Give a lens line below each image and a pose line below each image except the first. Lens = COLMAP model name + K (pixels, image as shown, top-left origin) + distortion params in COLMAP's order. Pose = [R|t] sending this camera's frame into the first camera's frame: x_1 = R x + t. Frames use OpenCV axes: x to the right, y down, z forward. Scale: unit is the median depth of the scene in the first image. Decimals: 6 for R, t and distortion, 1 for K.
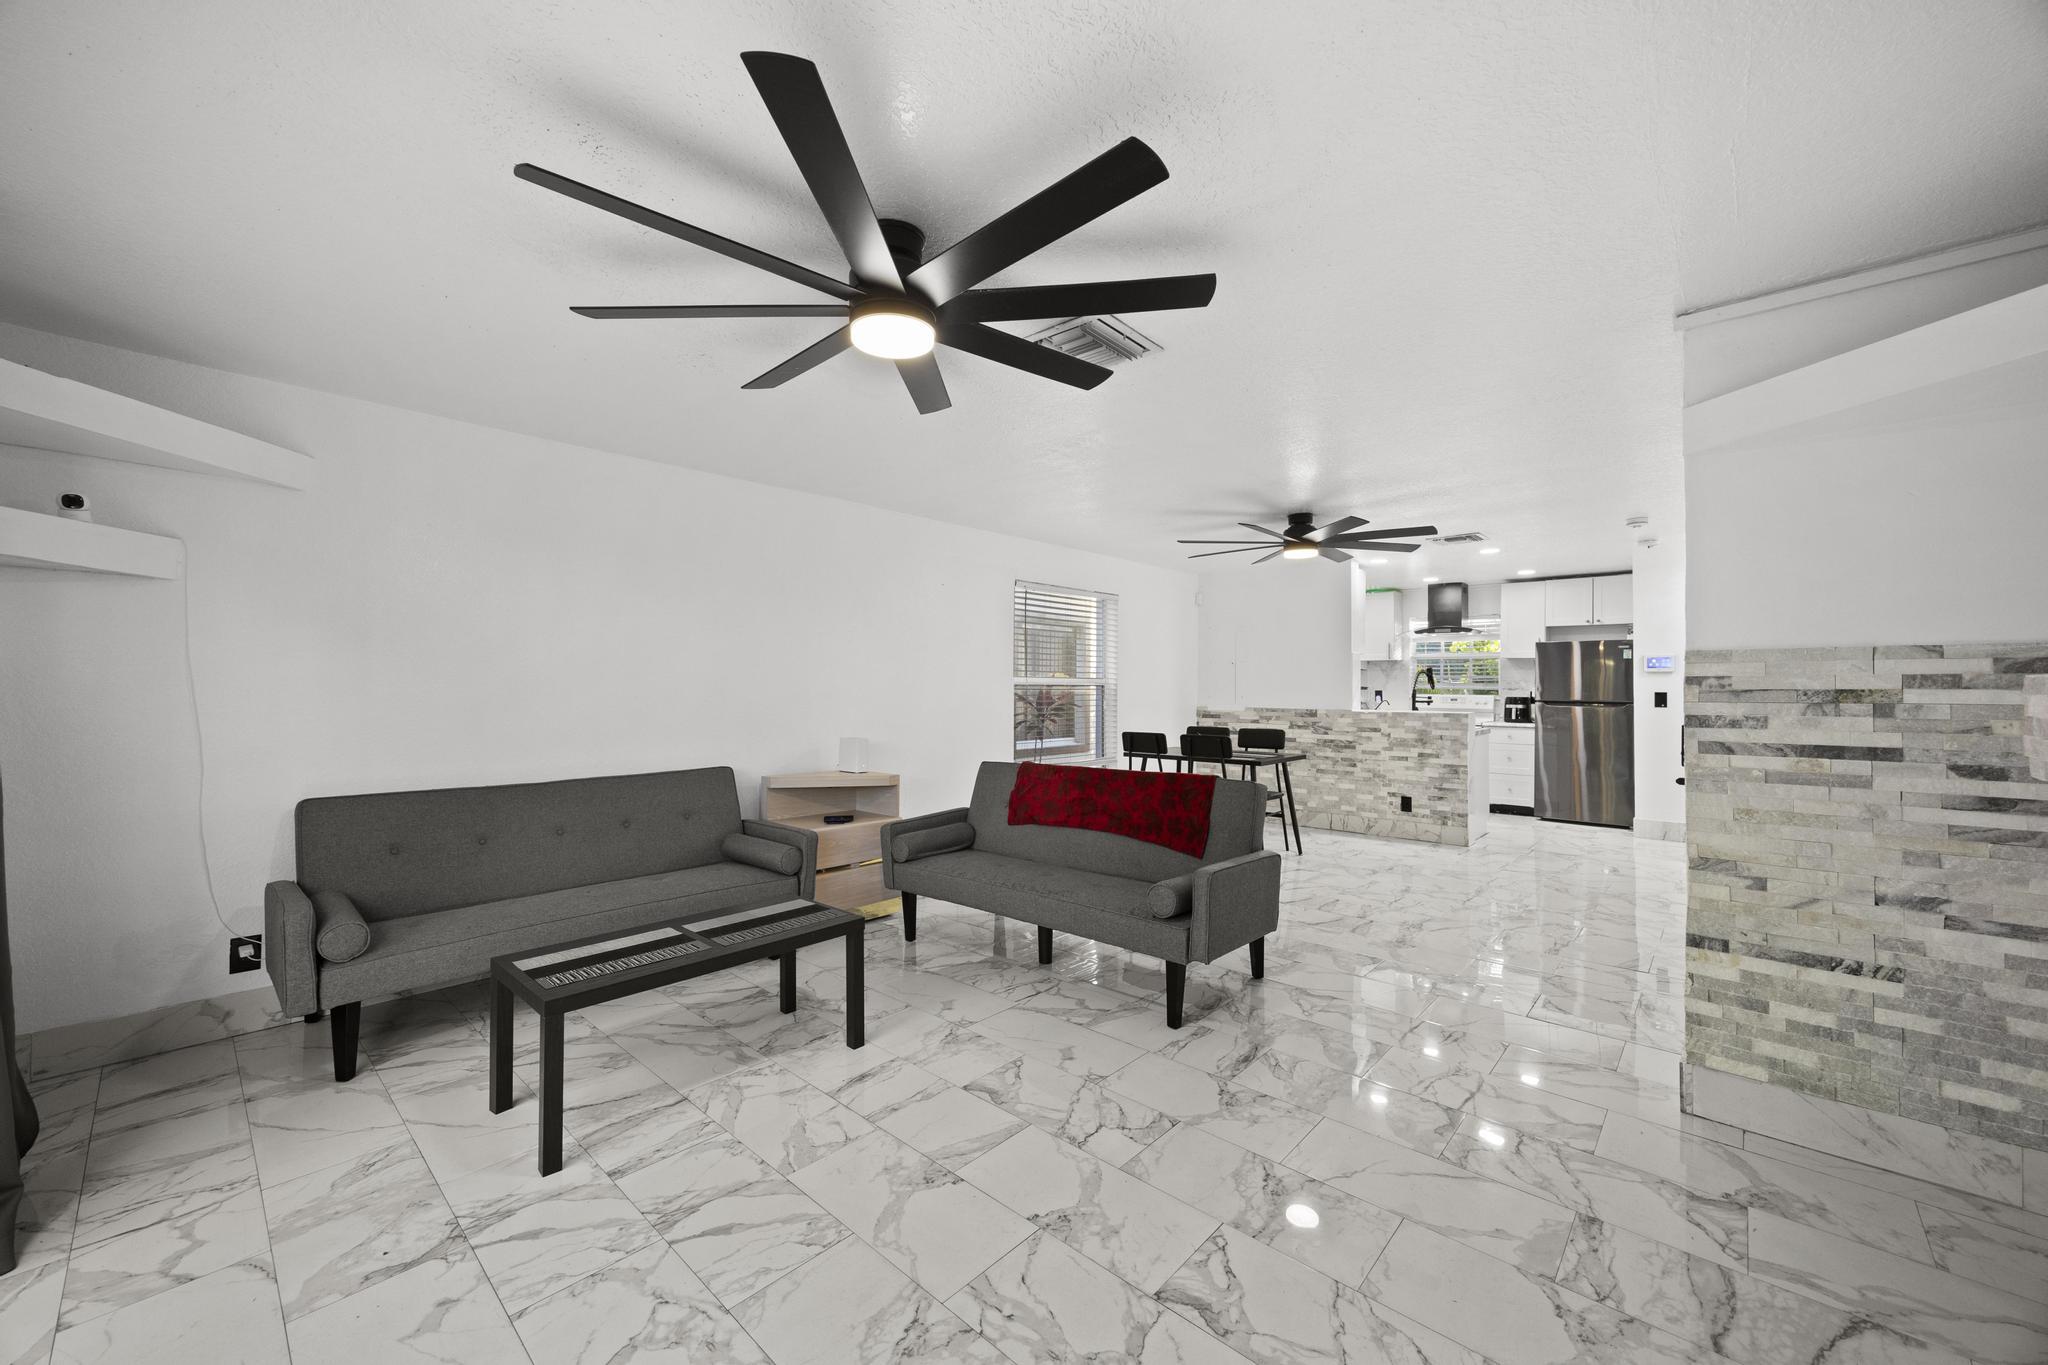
lens RADIAL K [[778.3, 0, 1029.3], [0, 778.3, 678.0], [0, 0, 1]] dist [-0.006289, 0.000298]
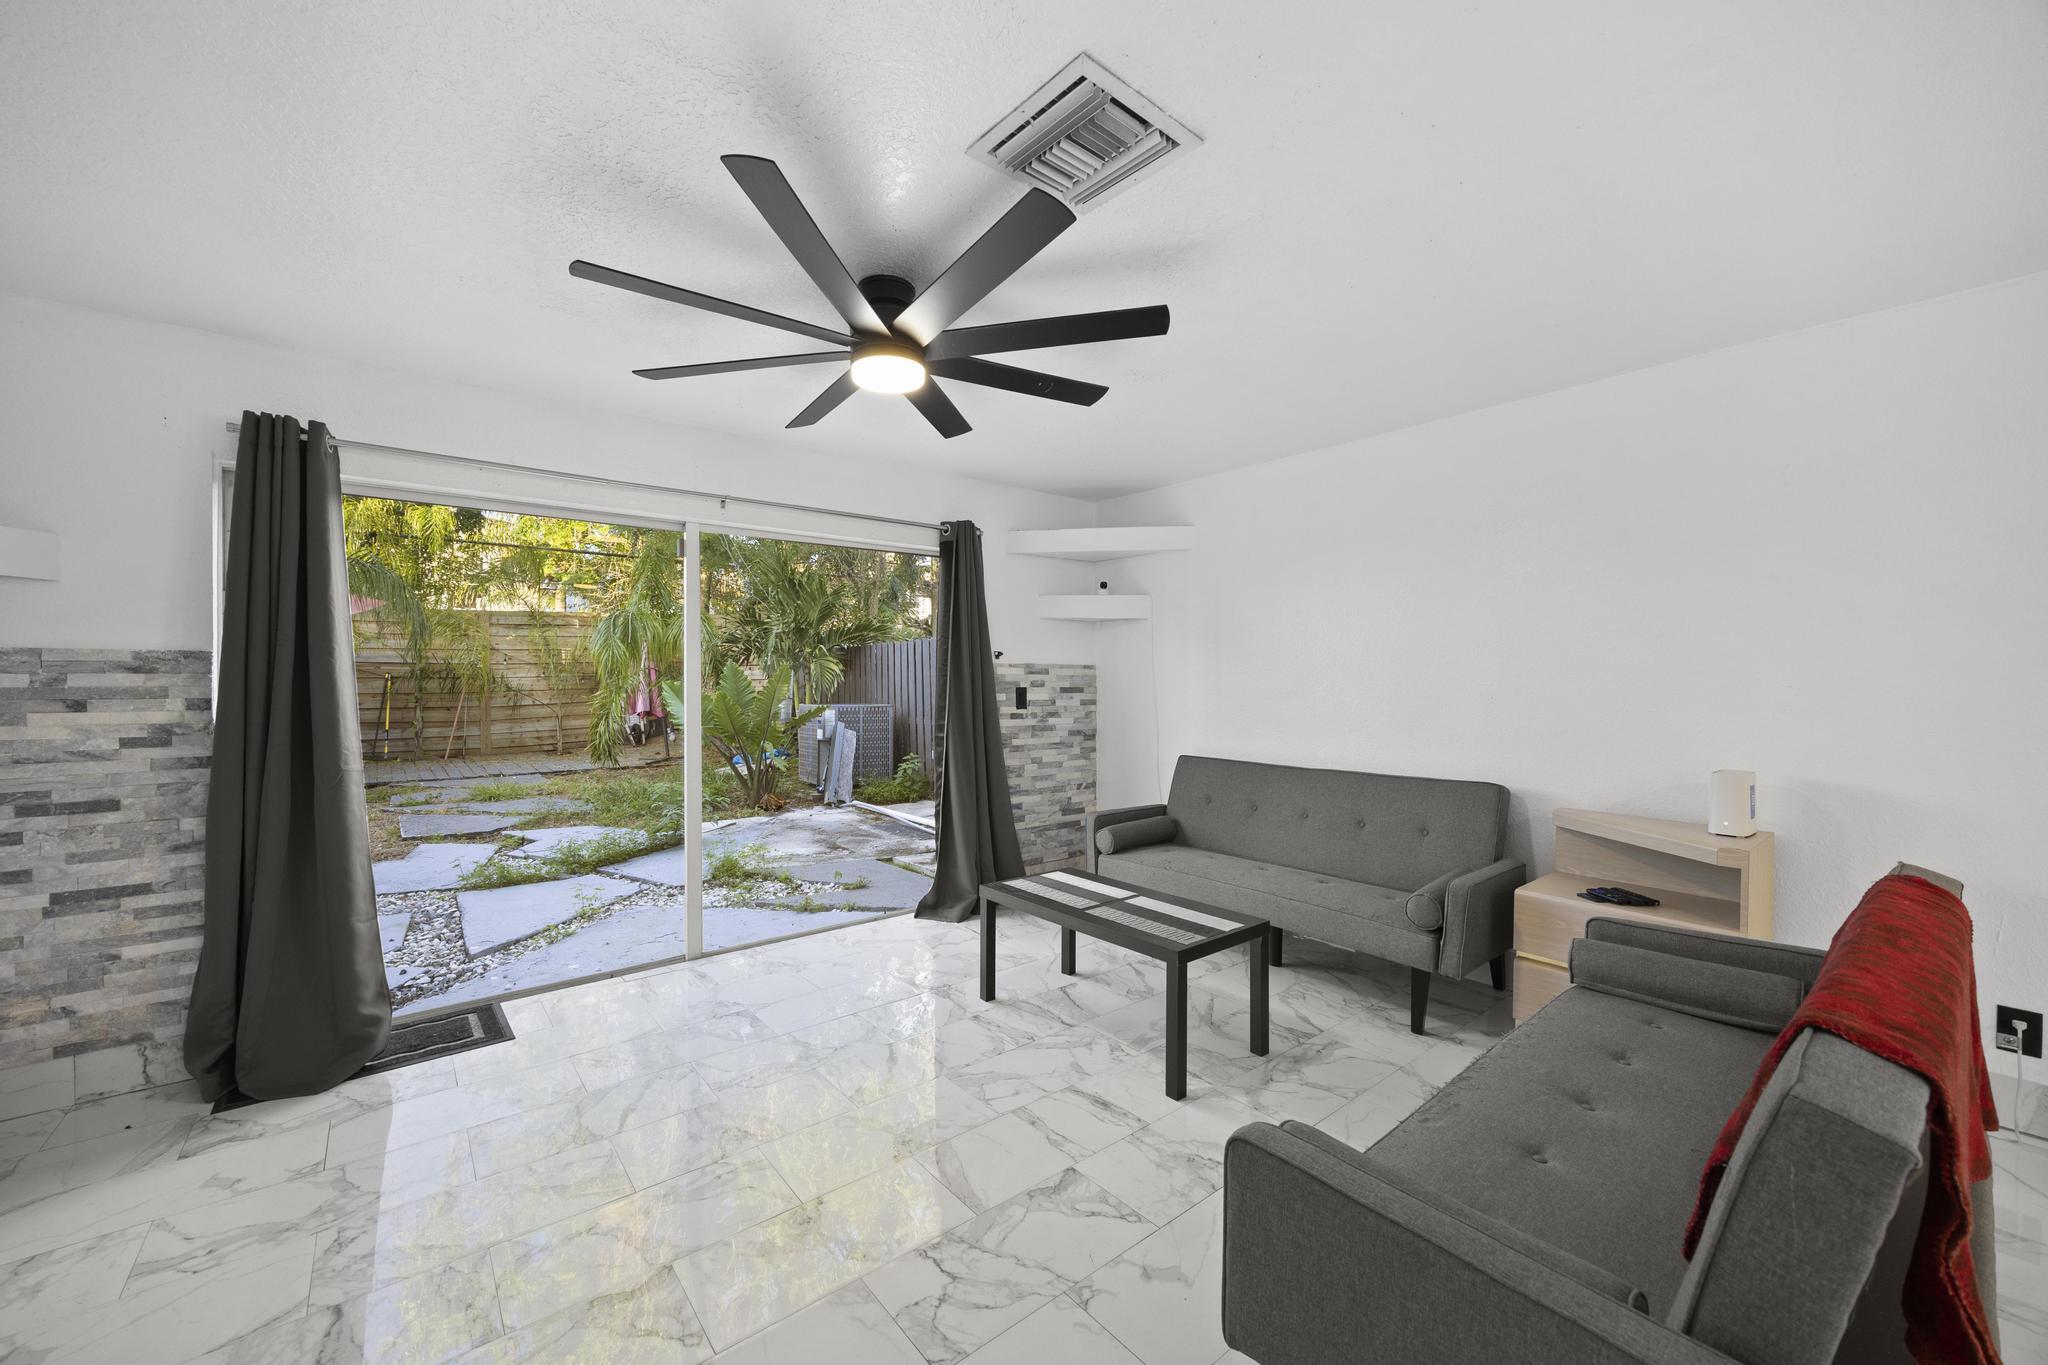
lens RADIAL K [[778.3, 0, 1001.6], [0, 778.3, 691.4], [0, 0, 1]] dist [-0.006289, 0.000298]
pose [[-0.159883, 0.013526, -0.987043, 0.278244], [0.012515, 0.999854, 0.011674, 0.004615], [0.987057, -0.010487, -0.160028, 0.404625]]
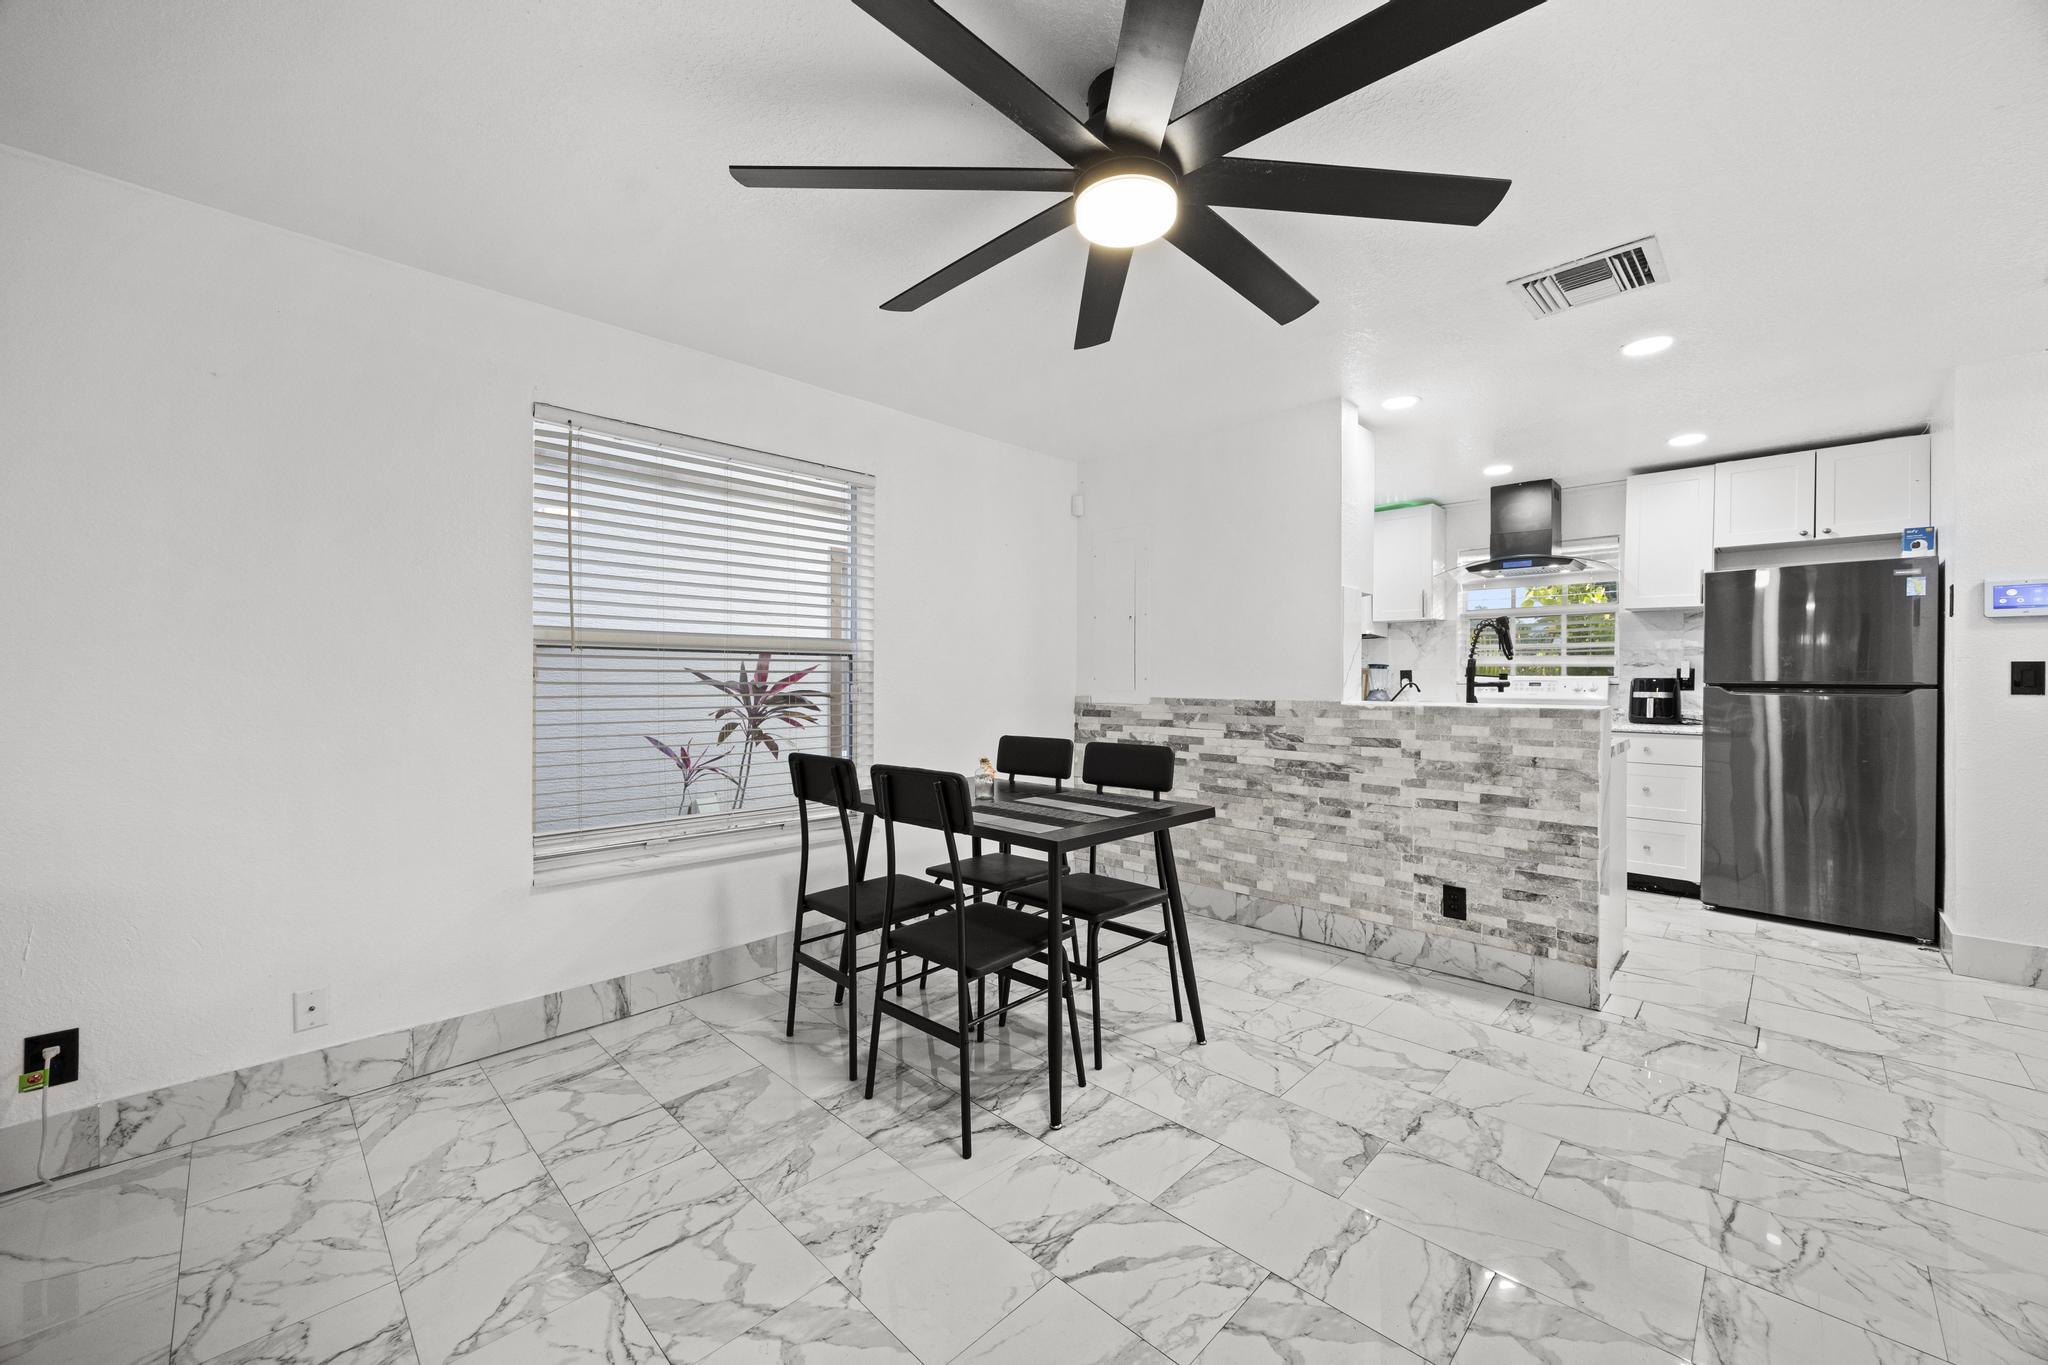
lens RADIAL K [[778.3, 0, 1027.4], [0, 778.3, 682.6], [0, 0, 1]] dist [-0.006289, 0.000298]
pose [[0.999010, -0.004144, -0.044295, 0.256290], [0.004792, 0.999883, 0.014539, 0.022362], [0.044230, -0.014737, 0.998913, 0.537552]]
